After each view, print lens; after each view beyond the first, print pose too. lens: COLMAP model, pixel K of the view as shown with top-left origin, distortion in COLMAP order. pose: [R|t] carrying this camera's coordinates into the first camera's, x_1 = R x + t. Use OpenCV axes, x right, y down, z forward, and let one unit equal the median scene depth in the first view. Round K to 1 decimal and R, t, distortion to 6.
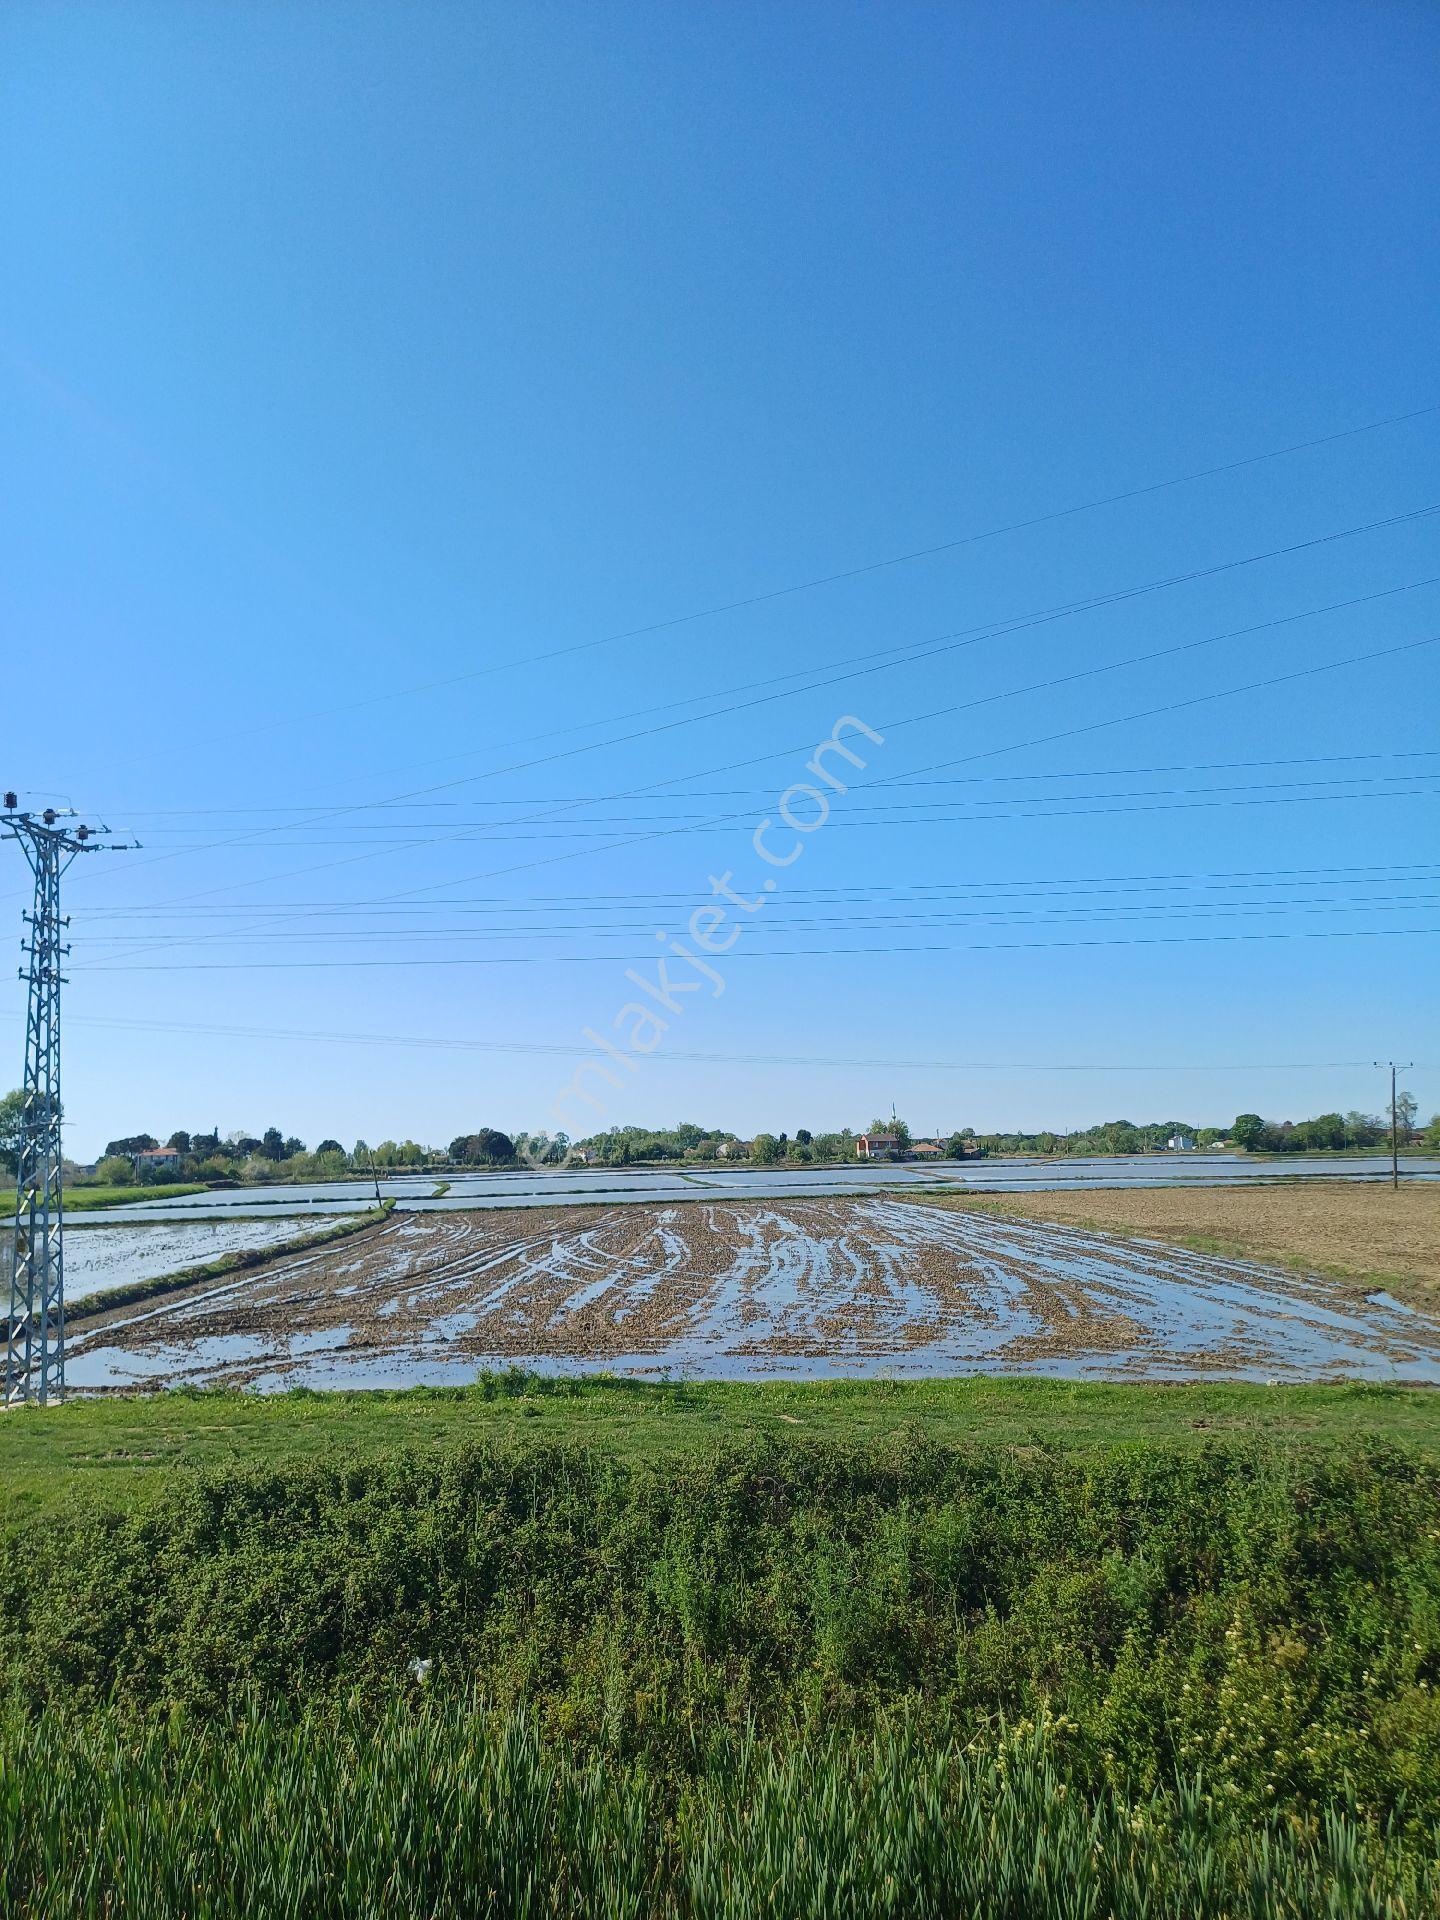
lens RADIAL K [[1402.8, 0, 689.4], [0, 1402.8, 974.5], [0, 0, 1]] dist [0.052980, -0.029802]
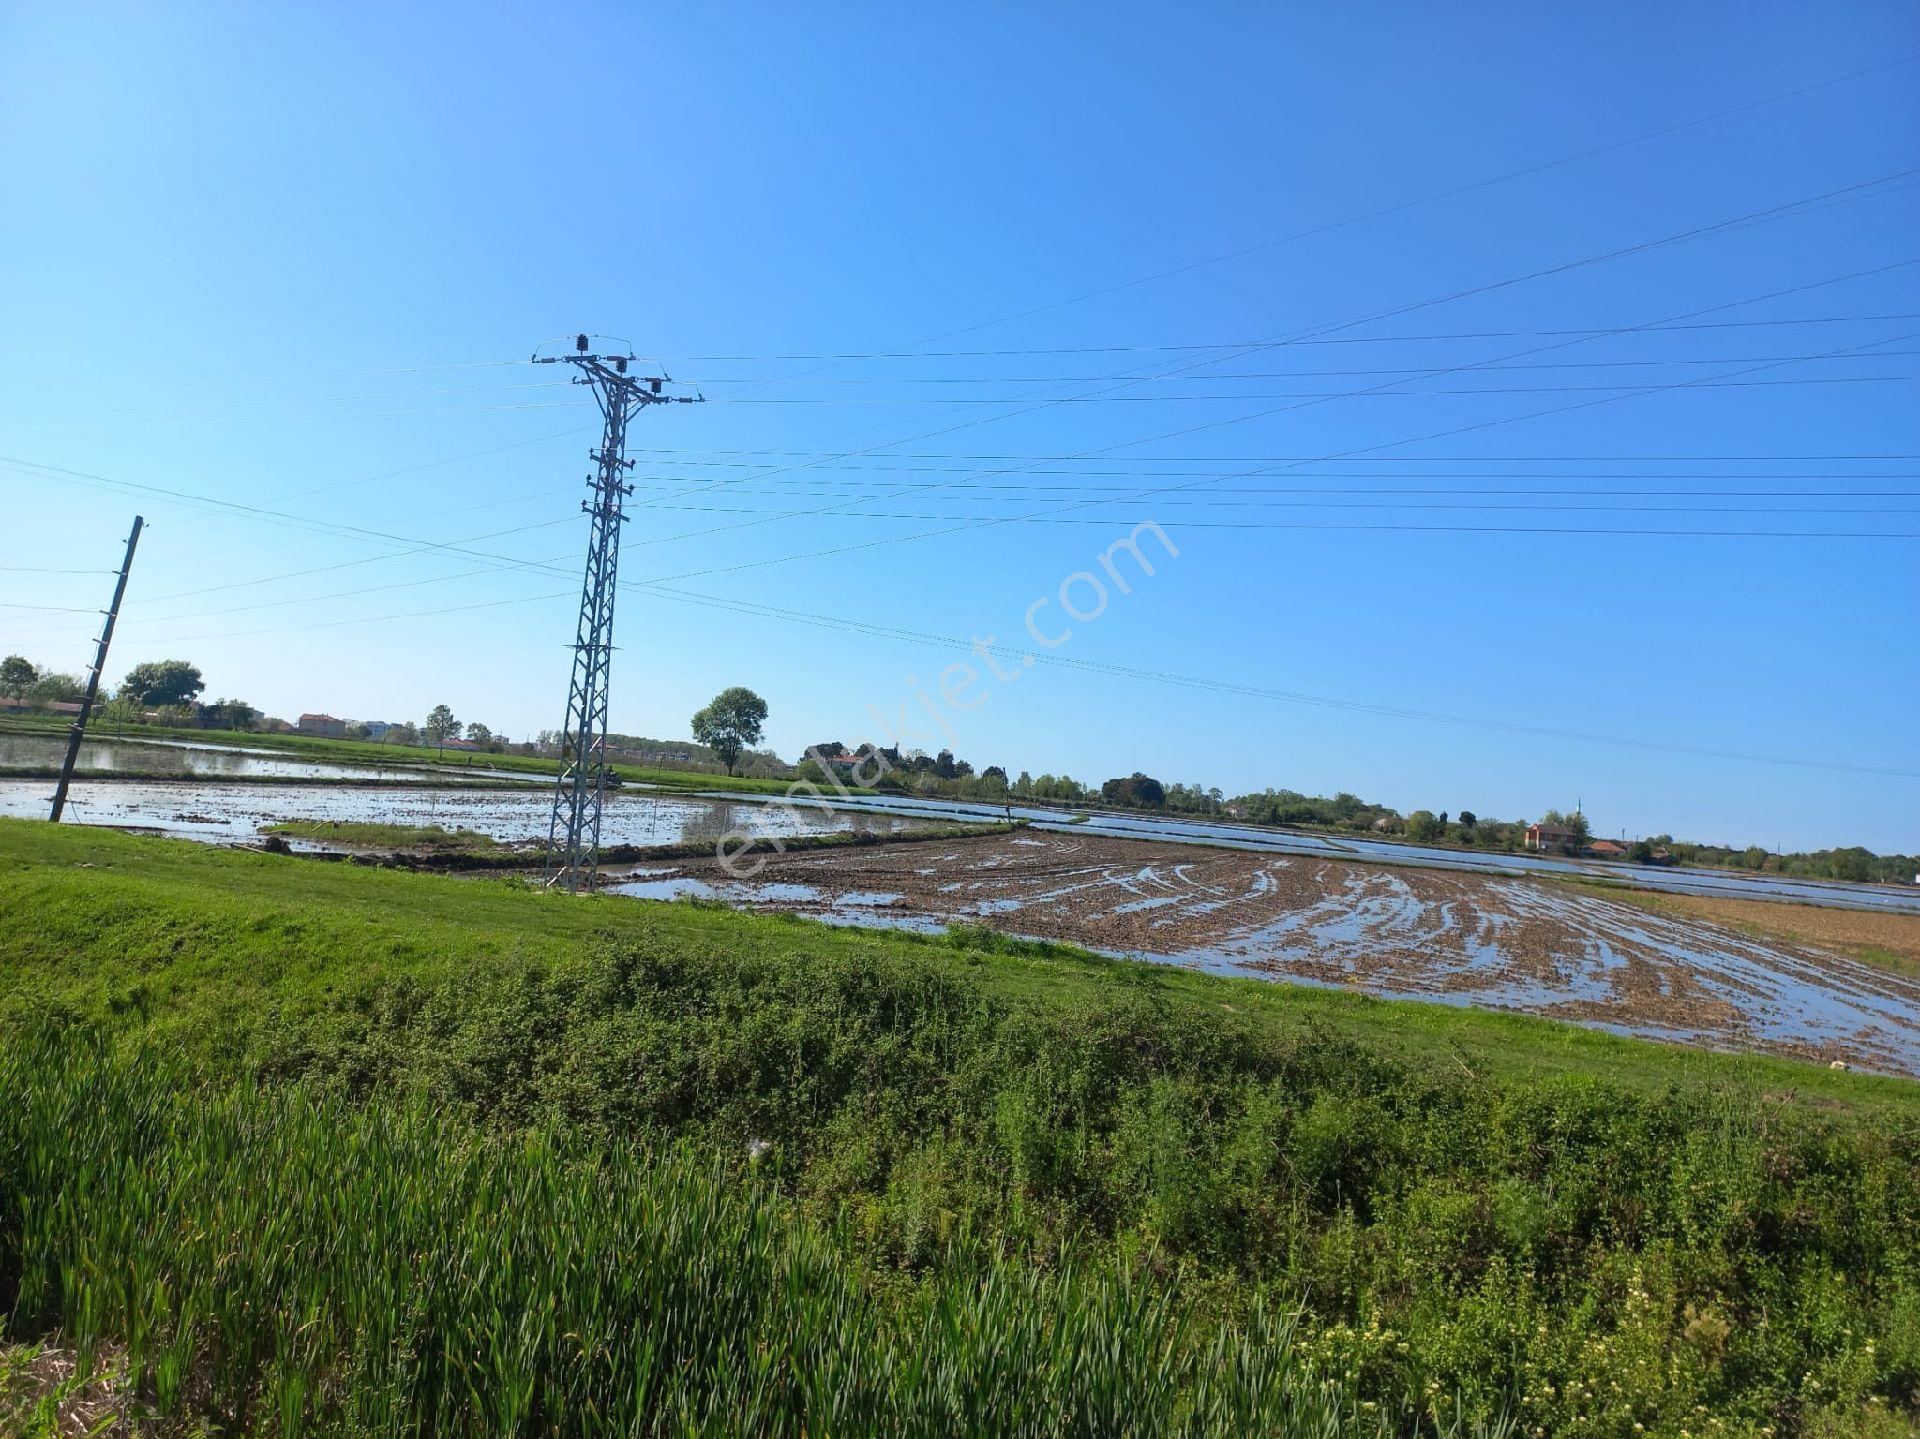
lens RADIAL K [[1347.1, 0, 960.0], [0, 1347.1, 719.5], [0, 0, 1]] dist [0.042832, -0.005631]
pose [[0.951715, 0.099025, -0.290573, 0.158742], [-0.080836, 0.993978, 0.073977, 0.079874], [0.296149, -0.046916, 0.953989, 0.105884]]
